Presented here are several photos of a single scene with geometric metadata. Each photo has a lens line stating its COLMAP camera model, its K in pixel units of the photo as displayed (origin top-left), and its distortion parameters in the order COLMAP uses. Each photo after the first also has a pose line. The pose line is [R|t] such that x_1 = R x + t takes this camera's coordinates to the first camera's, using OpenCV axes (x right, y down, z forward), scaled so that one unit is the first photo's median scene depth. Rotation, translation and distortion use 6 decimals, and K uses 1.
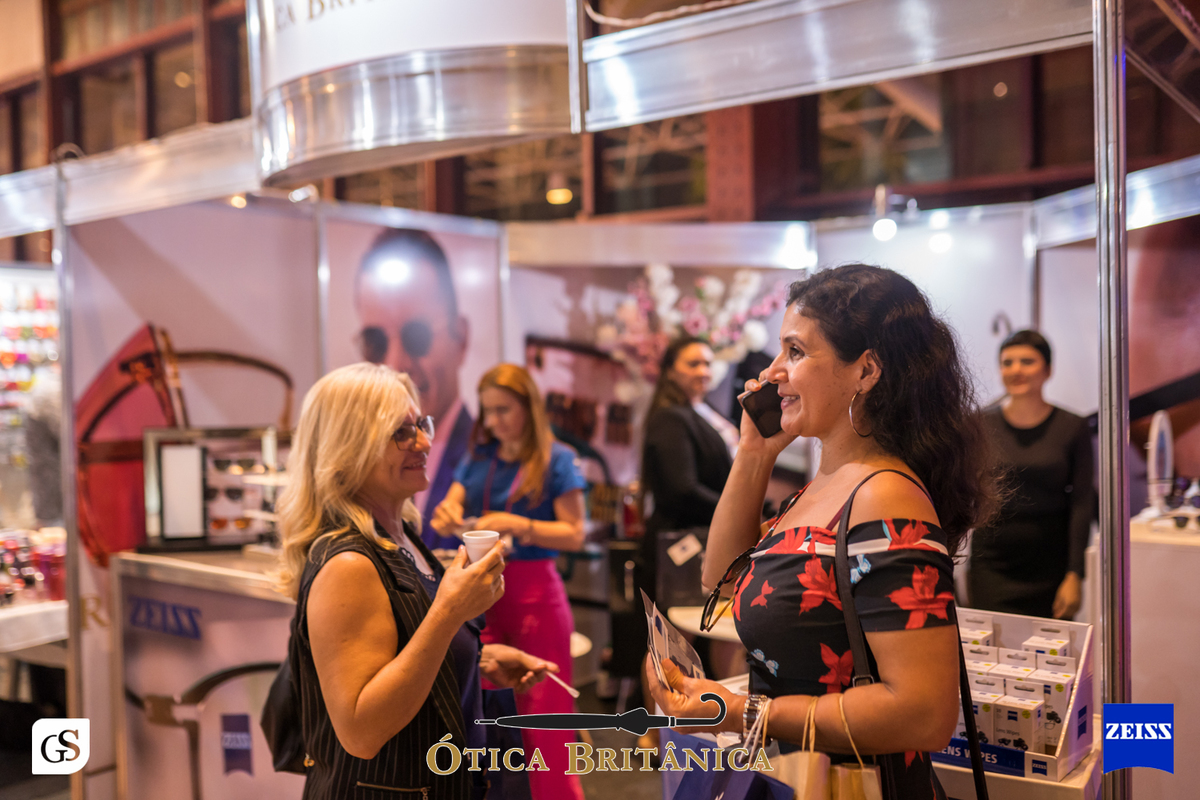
lens RADIAL K [[1161.2, 0, 584.0], [0, 1161.2, 404.9], [0, 0, 1]] dist [-0.055438, 0.074761]
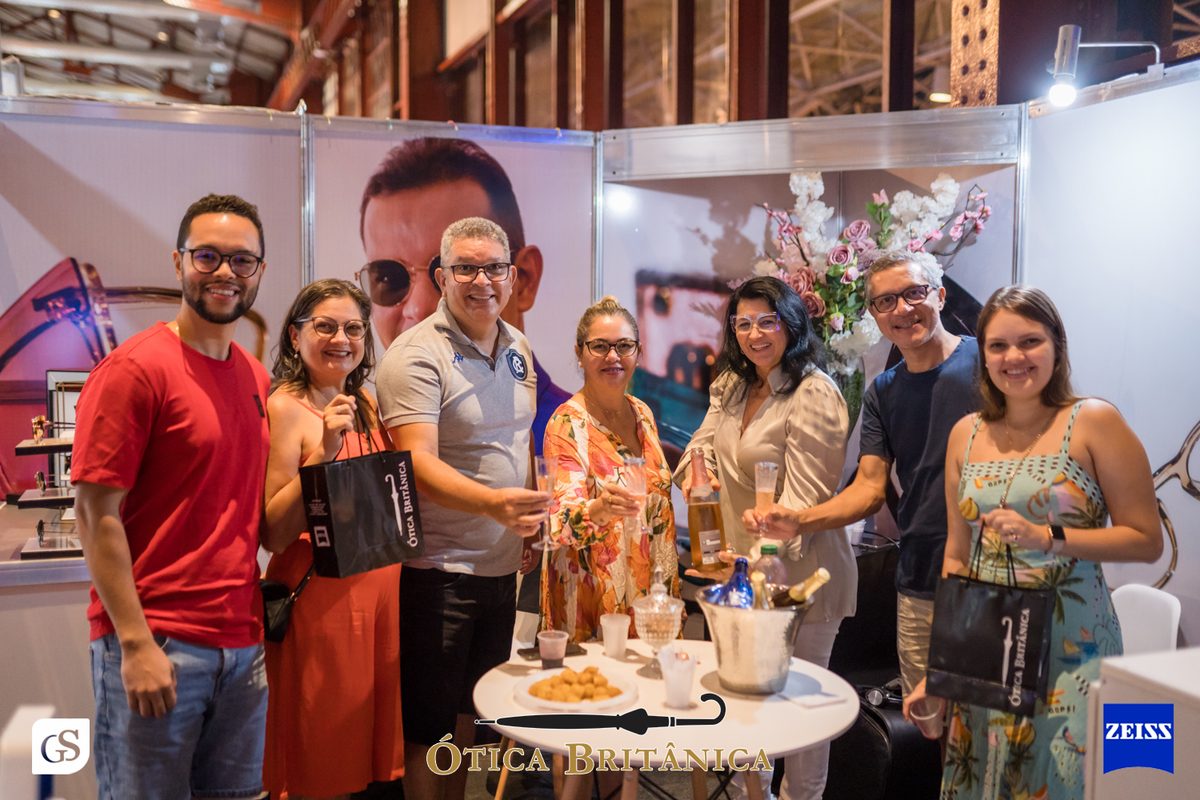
lens RADIAL K [[1161.2, 0, 584.0], [0, 1161.2, 404.9], [0, 0, 1]] dist [-0.055438, 0.074761]
pose [[0.850592, 0.054649, -0.522979, 0.338125], [-0.030982, 0.998065, 0.053904, -0.010844], [0.524913, -0.029647, 0.850640, 0.307581]]
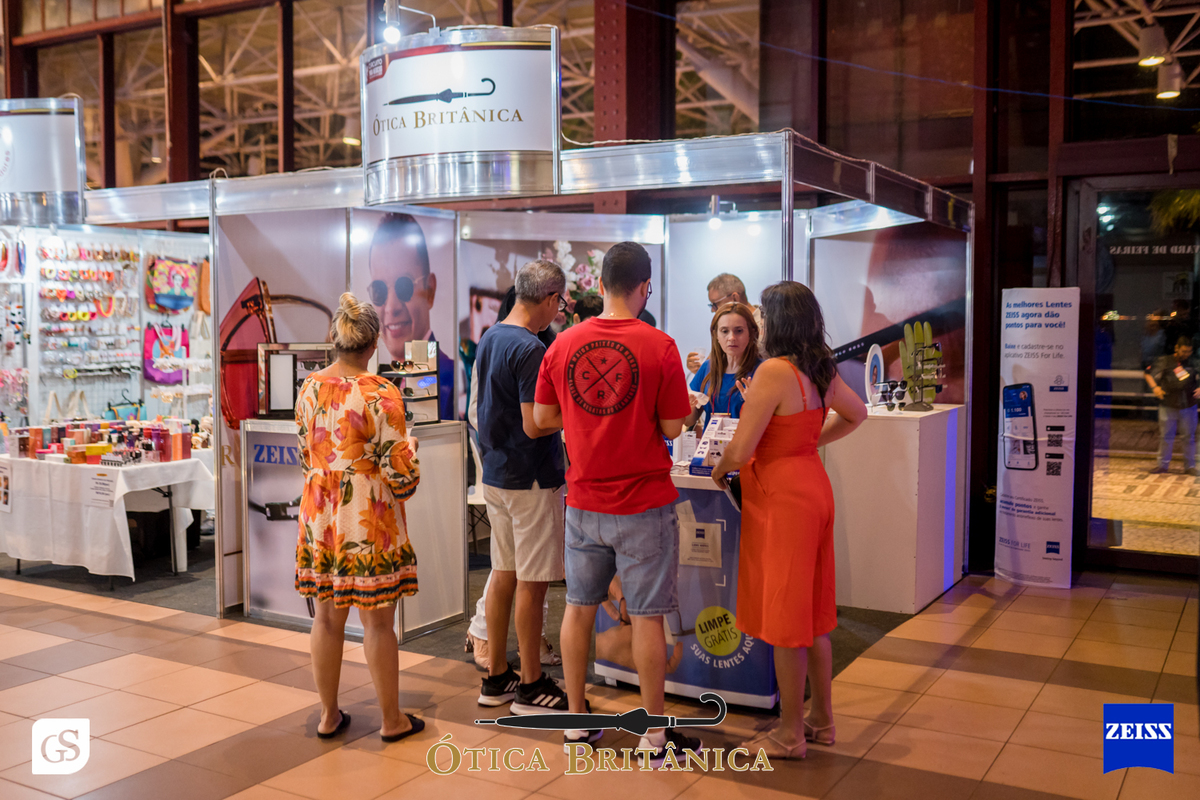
lens RADIAL K [[1211.2, 0, 555.4], [0, 1211.2, 374.9], [0, 0, 1]] dist [-0.050087, 0.030488]
pose [[0.994451, 0.012701, 0.104435, -0.101185], [-0.014442, 0.999769, 0.015936, 0.022928], [-0.104209, -0.017356, 0.994404, -0.507967]]
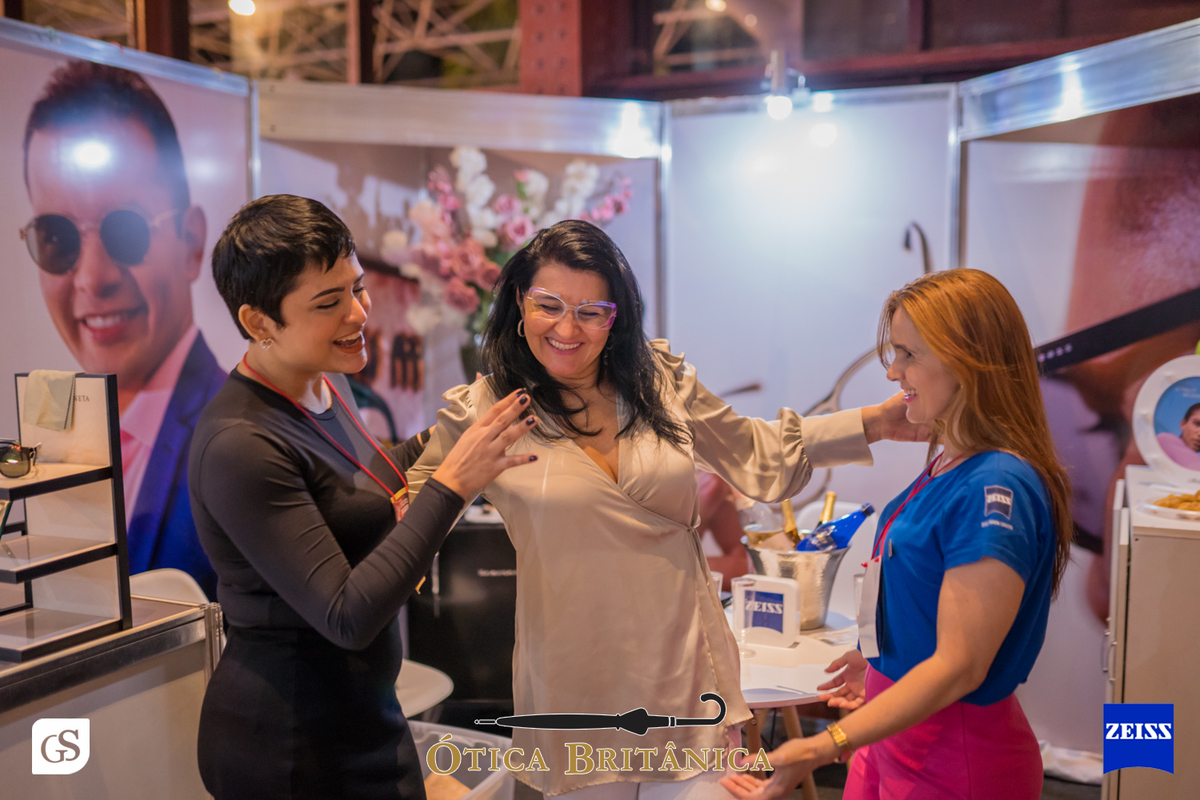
lens RADIAL K [[1161.2, 0, 584.0], [0, 1161.2, 404.9], [0, 0, 1]] dist [-0.055438, 0.074761]
pose [[0.972791, -0.008130, 0.231540, -0.037092], [-0.005549, 0.998280, 0.058367, -0.000416], [-0.231616, -0.058064, 0.971073, 0.257025]]
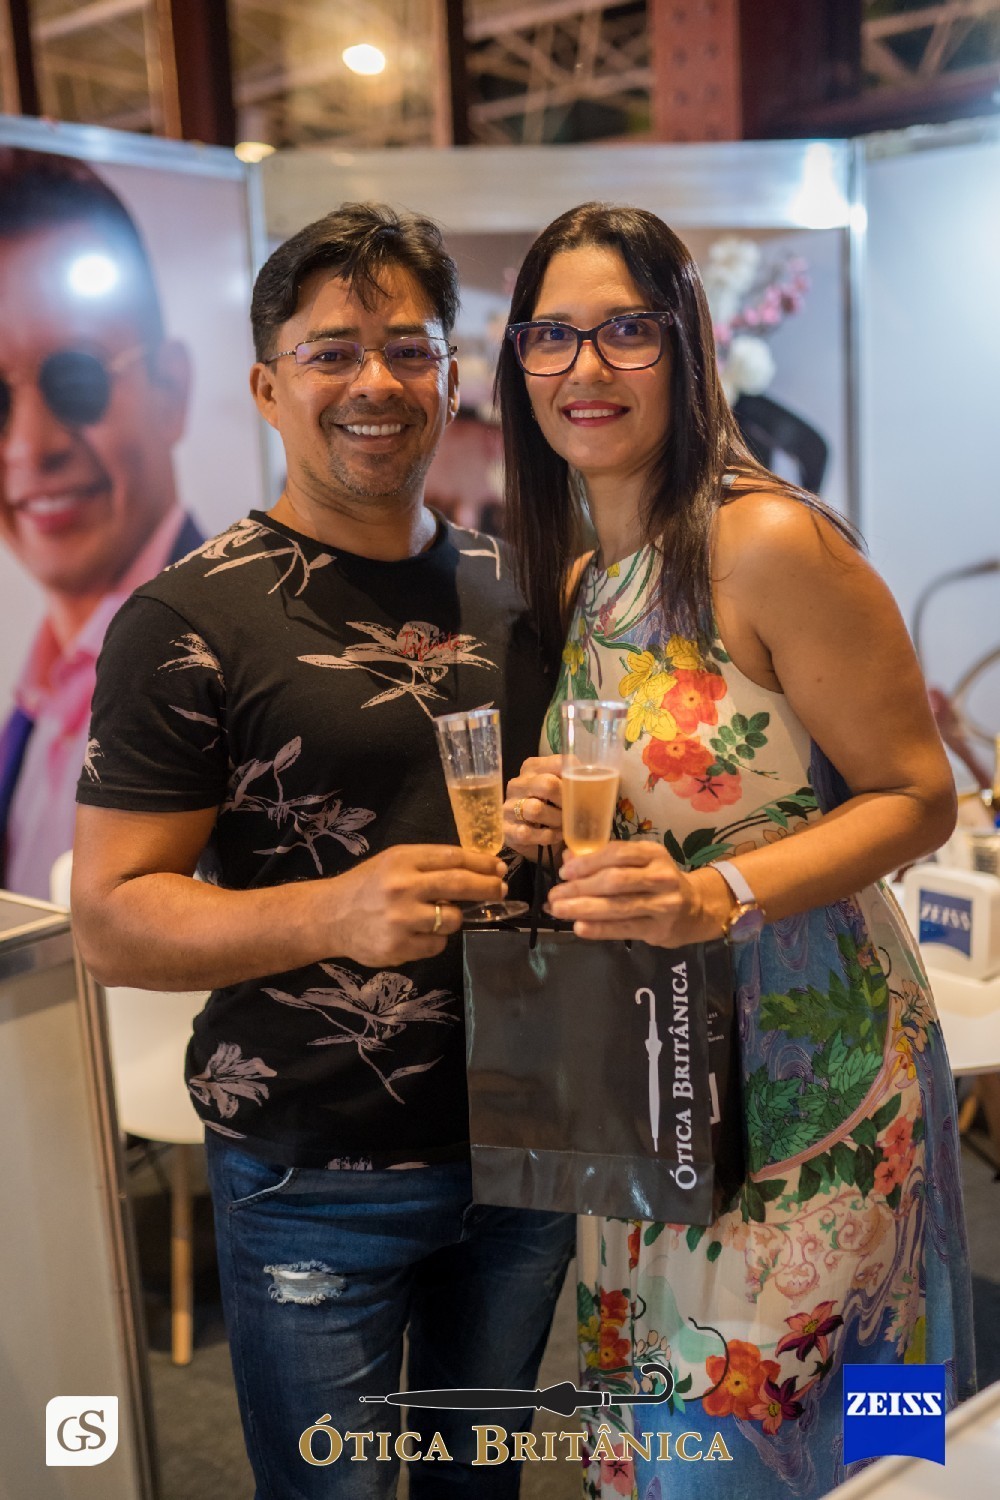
lens RADIAL K [[1521.1, 0, 469.0], [0, 1521.1, 731.3], [0, 0, 1]] dist [-0.047363, 0.026199]
pose [[0.999495, -0.026754, -0.017142, 0.029100], [0.029083, 0.987580, 0.154405, -0.006338], [0.012798, -0.154825, 0.987859, 0.304319]]
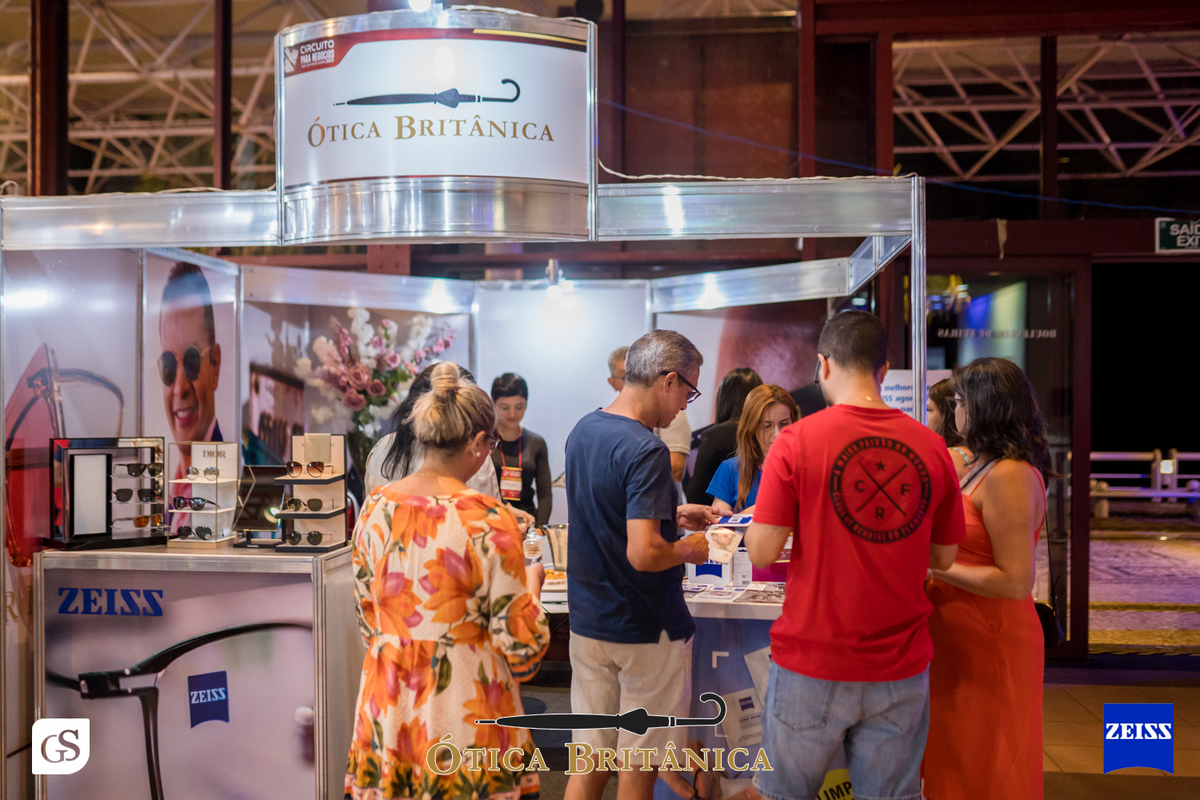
lens RADIAL K [[1216.9, 0, 553.9], [0, 1216.9, 403.9], [0, 0, 1]] dist [-0.047363, 0.026199]
pose [[0.867948, 0.017105, 0.496360, -0.381477], [-0.002566, 0.999548, -0.029958, 0.014691], [-0.496648, 0.024728, 0.867599, -0.172839]]
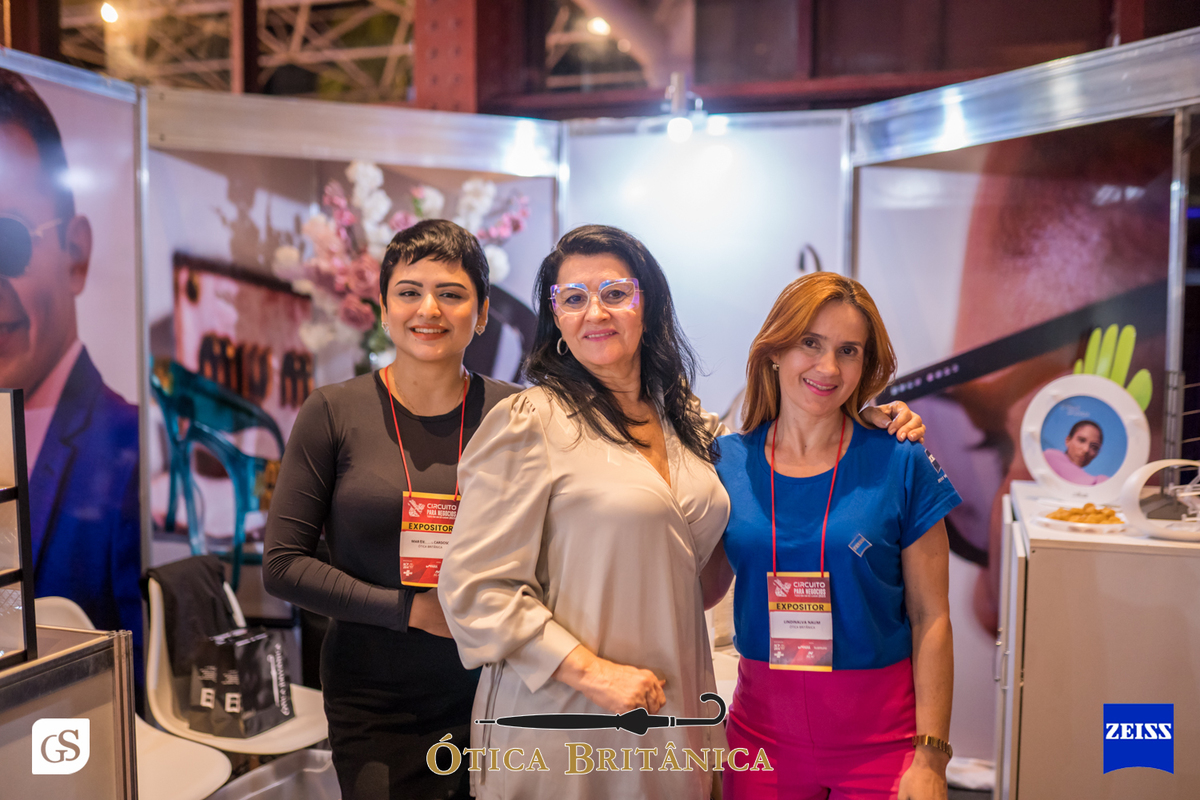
lens RADIAL K [[1161.2, 0, 584.0], [0, 1161.2, 404.9], [0, 0, 1]] dist [-0.055438, 0.074761]
pose [[0.940512, -0.003315, 0.339745, -0.054513], [-0.010600, 0.999179, 0.039093, 0.001532], [-0.339596, -0.040369, 0.939705, 0.266425]]
